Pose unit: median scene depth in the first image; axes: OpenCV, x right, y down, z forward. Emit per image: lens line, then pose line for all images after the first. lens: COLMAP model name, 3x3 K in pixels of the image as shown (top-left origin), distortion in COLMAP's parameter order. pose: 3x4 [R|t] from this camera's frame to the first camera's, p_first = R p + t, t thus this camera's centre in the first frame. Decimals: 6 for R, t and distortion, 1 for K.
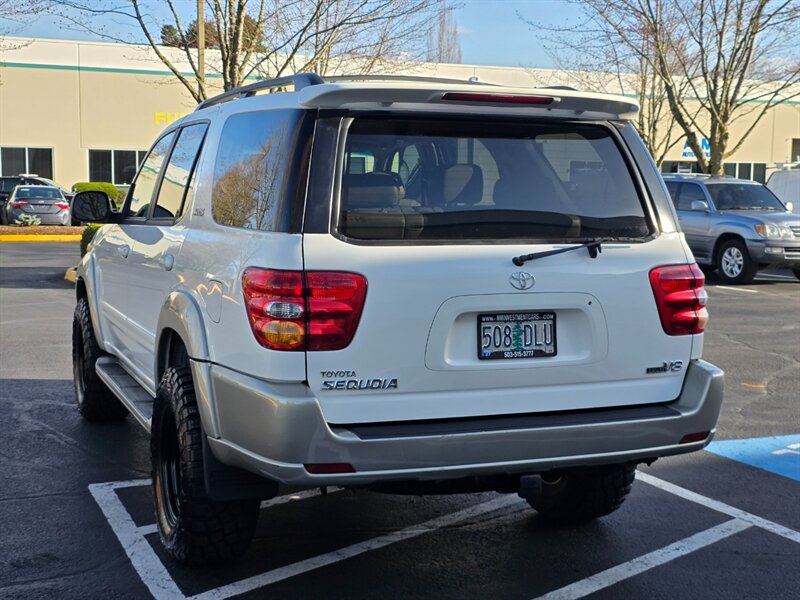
lens RADIAL K [[1014.7, 0, 406.1], [0, 1014.7, 301.3], [0, 0, 1]] dist [0.071860, -0.019918]
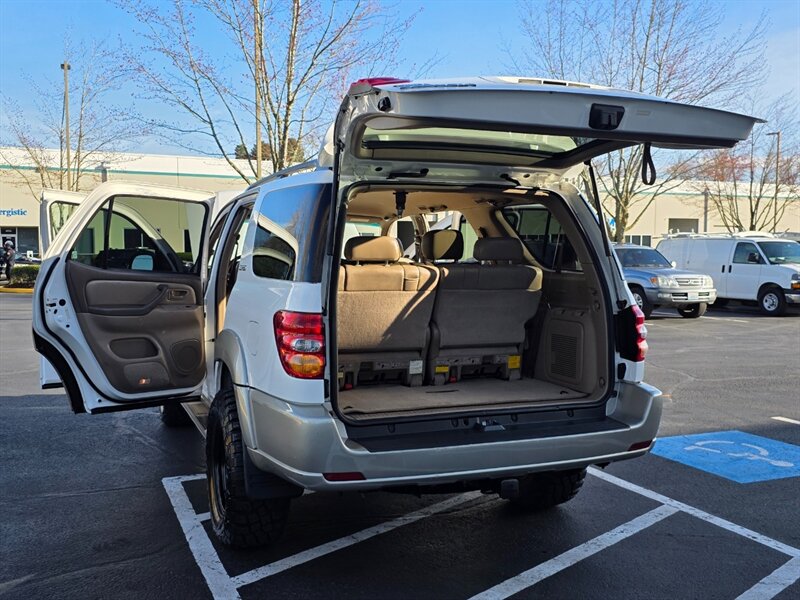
lens RADIAL K [[704.1, 0, 400.0], [0, 704.1, 300.0], [0, 0, 1]] dist [0.010765, -0.000079]
pose [[0.999966, -0.007381, -0.003717, -0.003013], [0.007202, 0.998913, -0.046051, -0.004591], [0.004053, 0.046023, 0.998932, 0.108470]]
